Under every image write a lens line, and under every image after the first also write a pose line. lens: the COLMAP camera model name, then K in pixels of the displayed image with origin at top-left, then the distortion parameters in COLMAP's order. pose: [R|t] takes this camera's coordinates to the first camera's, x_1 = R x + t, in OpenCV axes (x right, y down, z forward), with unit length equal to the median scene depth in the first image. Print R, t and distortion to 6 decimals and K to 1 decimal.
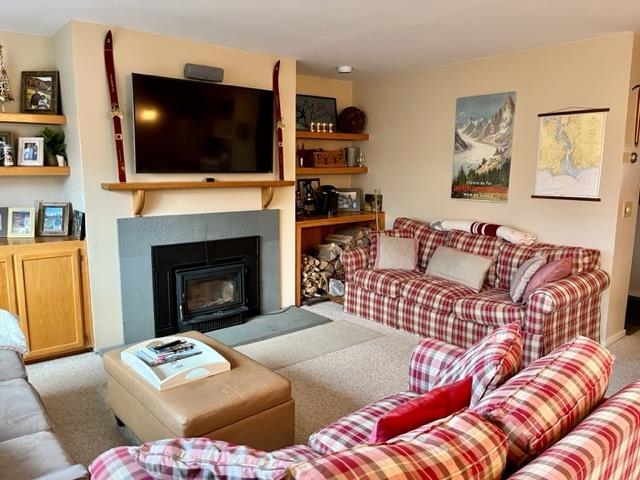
lens RADIAL K [[479.3, 0, 321.2], [0, 479.3, 239.8], [0, 0, 1]] dist [0.008889, -0.029893]
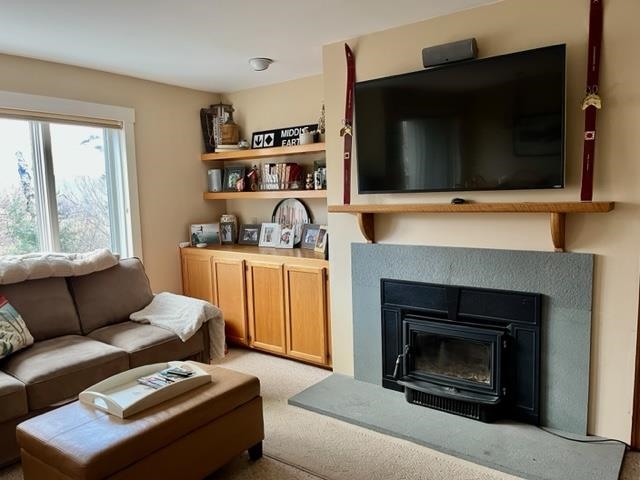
lens RADIAL K [[479.3, 0, 319.1], [0, 479.3, 244.1], [0, 0, 1]] dist [0.008889, -0.029893]
pose [[0.209591, 0.086528, -0.973953, 0.423547], [-0.117616, 0.991075, 0.062739, -0.082787], [0.970689, 0.101403, 0.217898, 0.656800]]
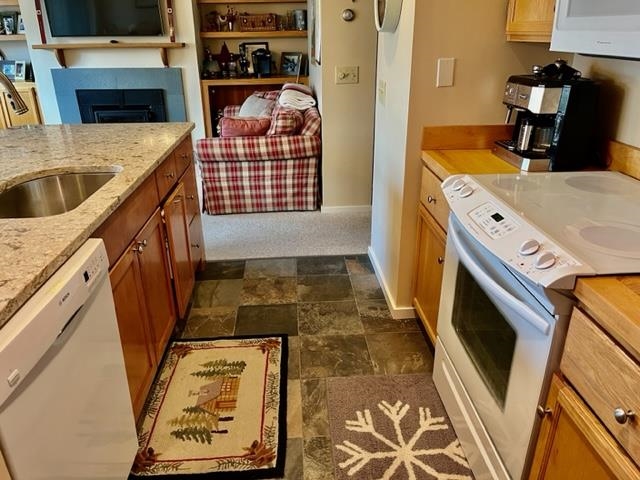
lens RADIAL K [[479.3, 0, 318.6], [0, 479.3, 244.8], [0, 0, 1]] dist [0.008889, -0.029893]
pose [[0.791218, 0.230685, -0.566356, 1.131403], [-0.079996, 0.957207, 0.278127, 0.000594], [0.606280, -0.174752, 0.775813, 0.202637]]
